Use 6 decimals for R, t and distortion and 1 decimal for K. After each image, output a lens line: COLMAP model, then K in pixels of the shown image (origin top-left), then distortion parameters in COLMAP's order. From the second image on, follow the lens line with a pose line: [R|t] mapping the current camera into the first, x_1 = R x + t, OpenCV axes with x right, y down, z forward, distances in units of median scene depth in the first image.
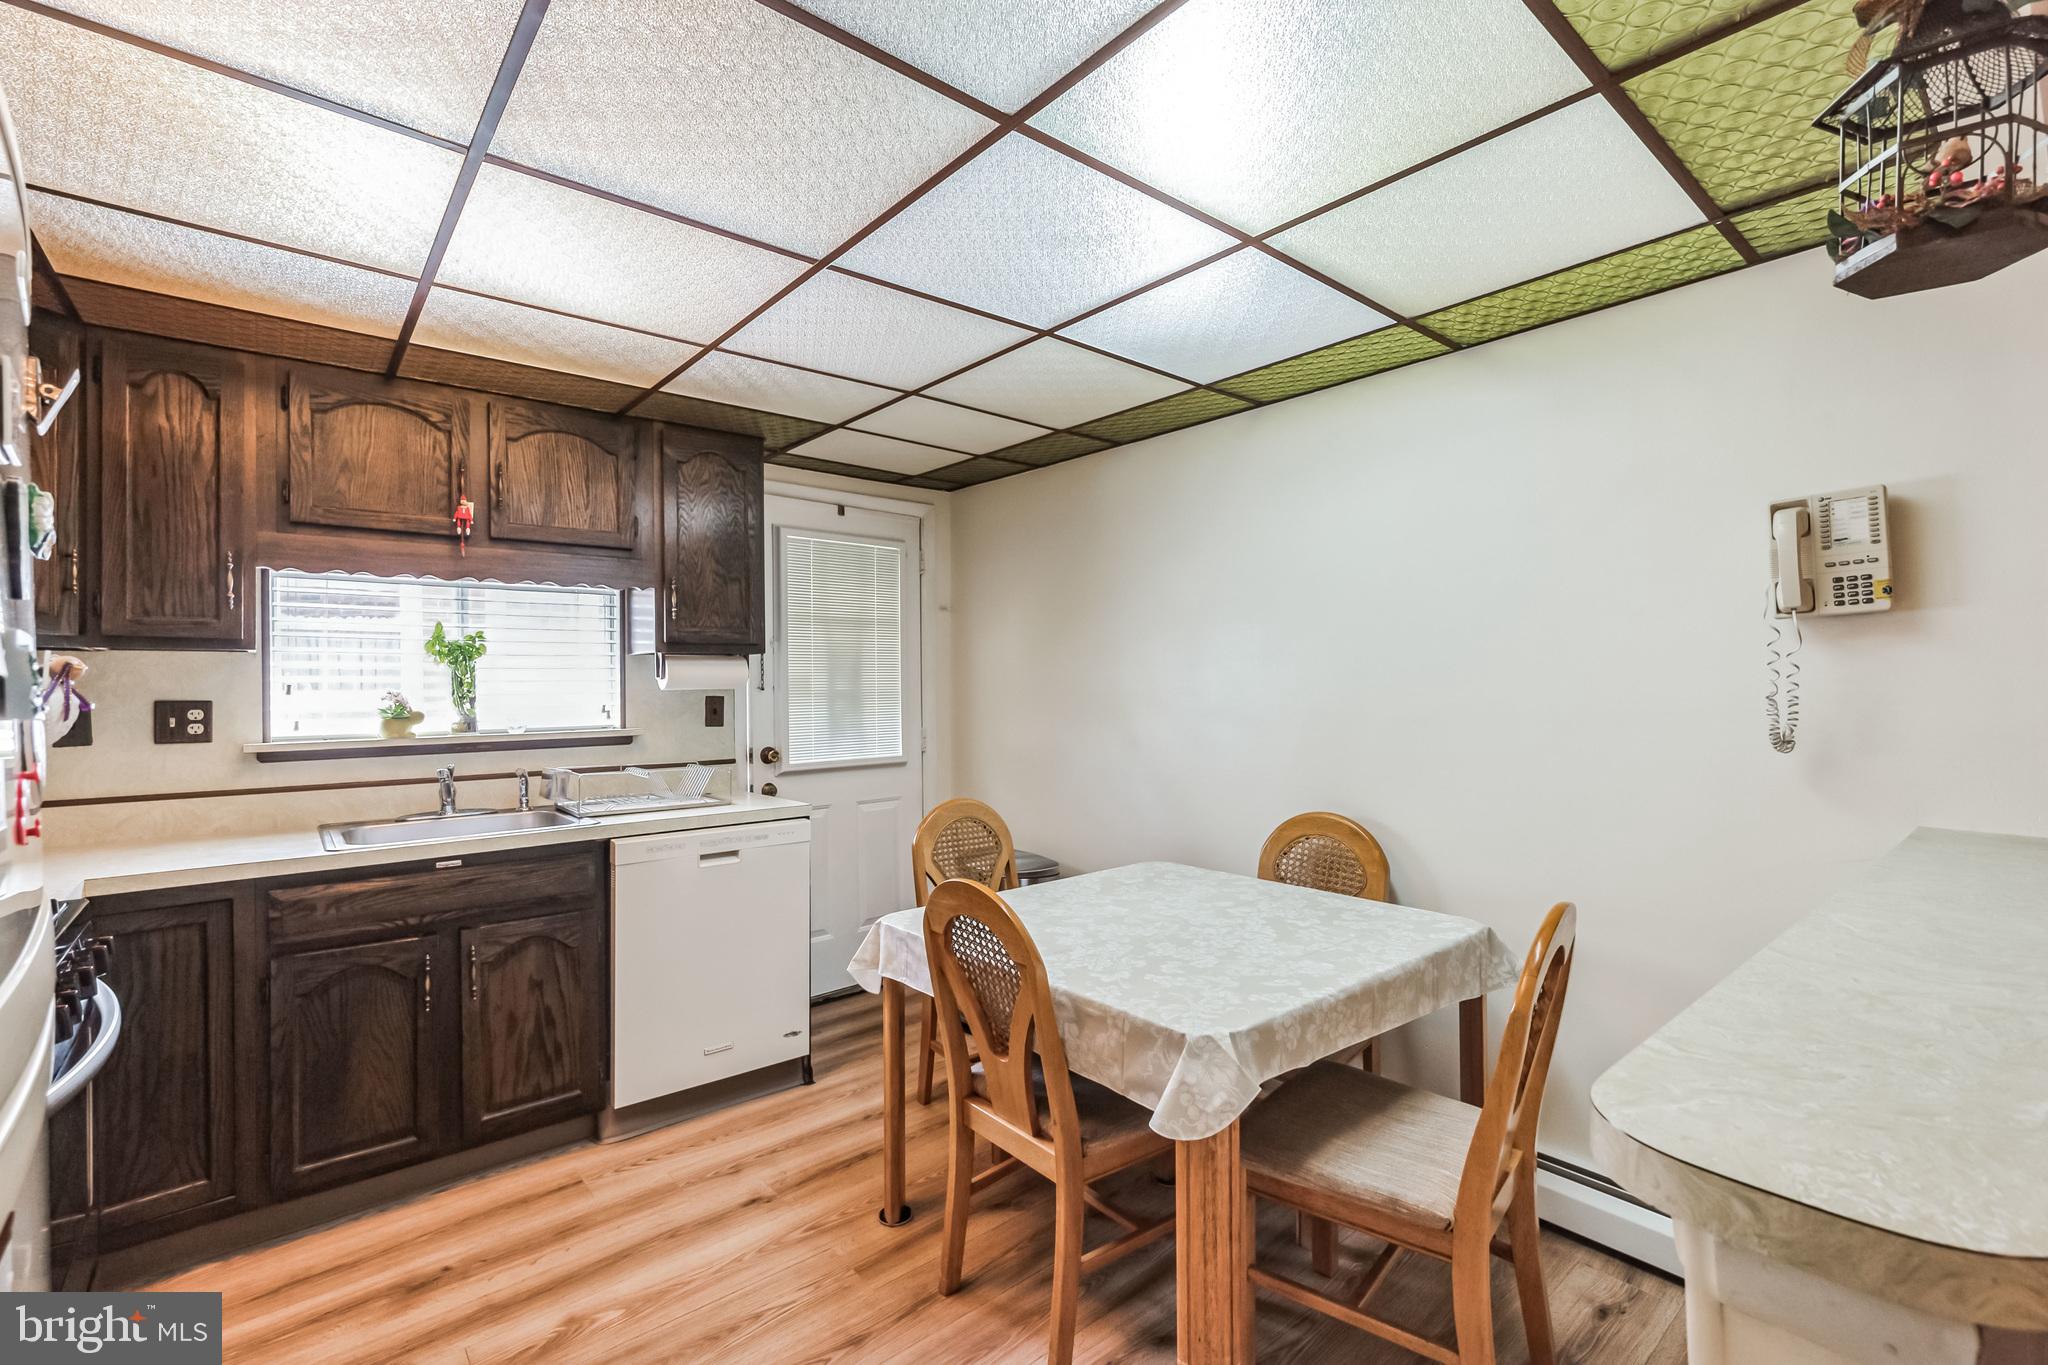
lens RADIAL K [[907.4, 0, 1024.9], [0, 907.4, 679.7], [0, 0, 1]] dist [-0.000317, 0.002049]
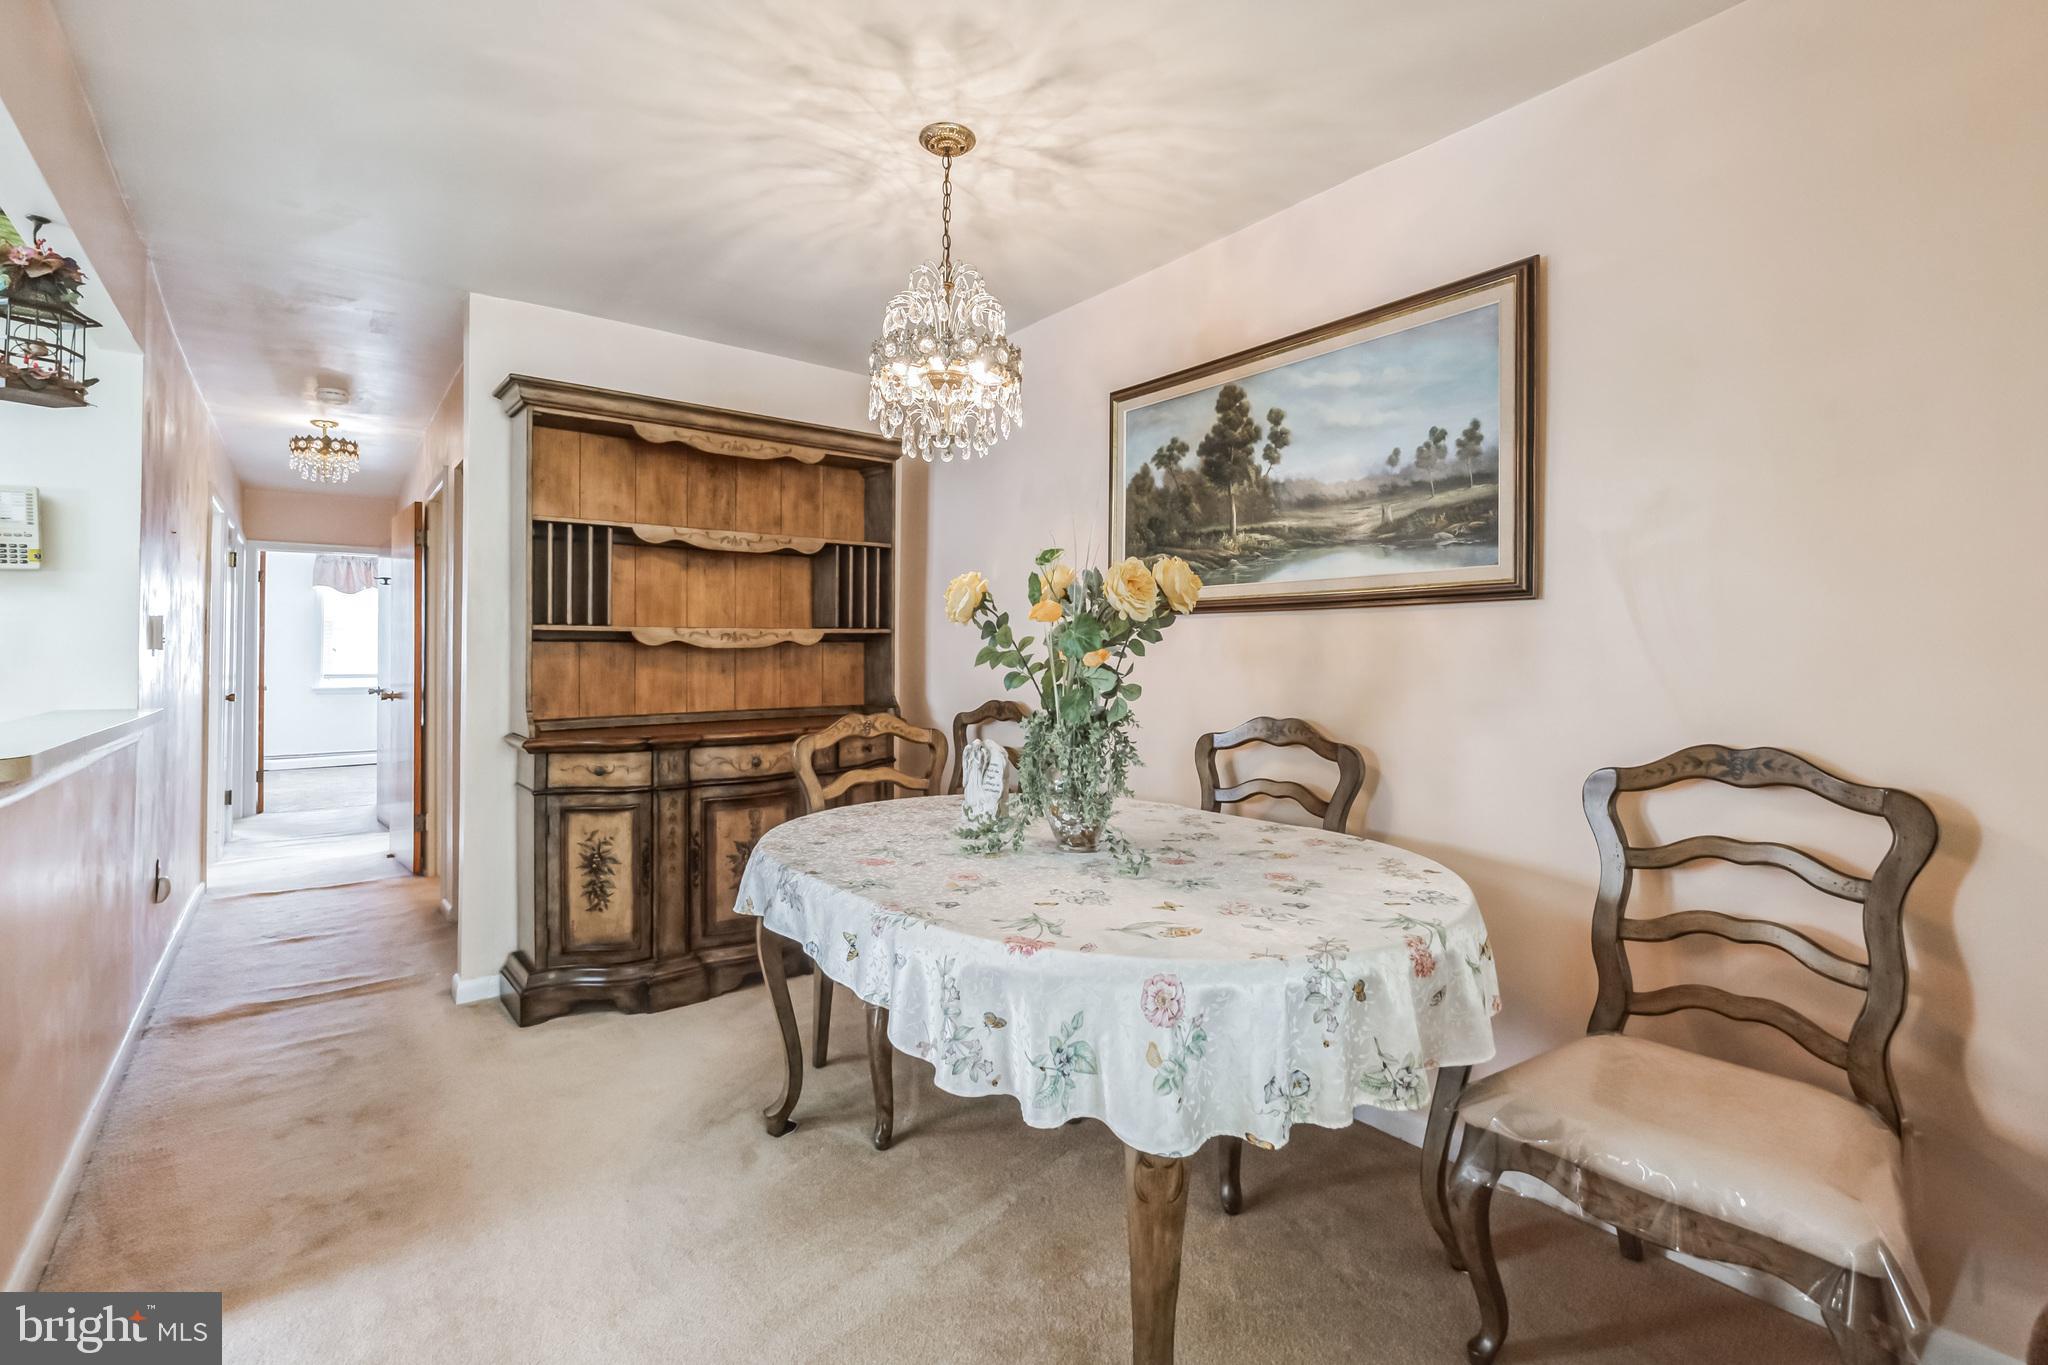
lens RADIAL K [[907.4, 0, 1021.6], [0, 907.4, 653.6], [0, 0, 1]] dist [-0.000317, 0.002049]
pose [[0.035536, 0.013136, 0.999282, -0.365499], [-0.007447, 0.999889, -0.012879, 0.051040], [-0.999341, -0.006984, 0.035630, -0.499498]]
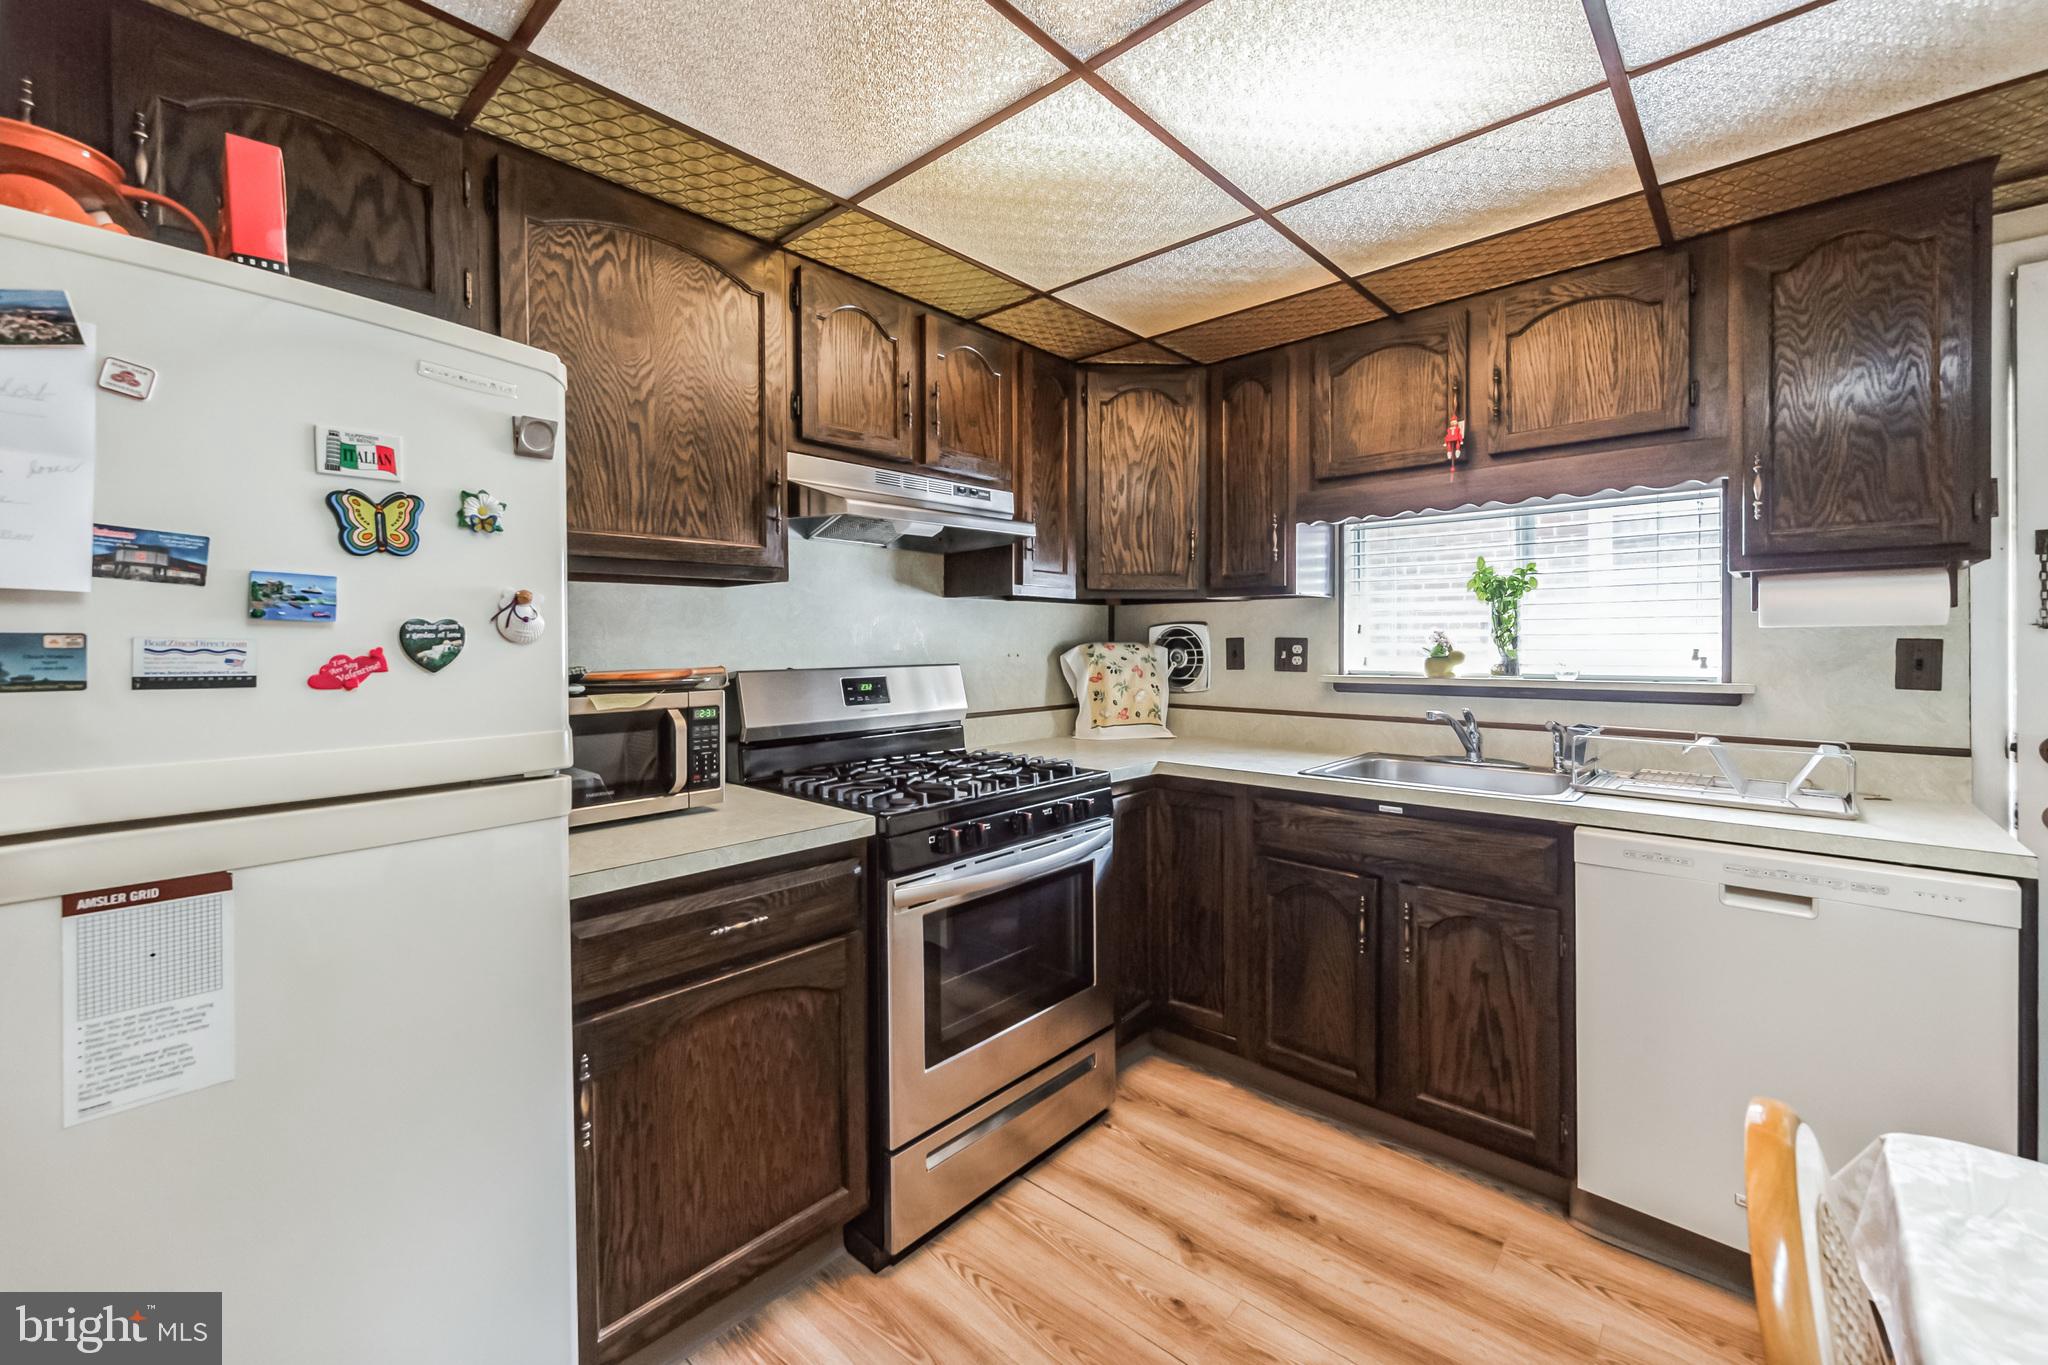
lens RADIAL K [[826.6, 0, 1028.1], [0, 826.6, 643.1], [0, 0, 1]] dist [0.000491, -0.000424]
pose [[0.133900, 0.008304, -0.990960, 0.163551], [0.004797, 0.999948, 0.009028, 0.018462], [0.990983, -0.005963, 0.133854, 0.484642]]
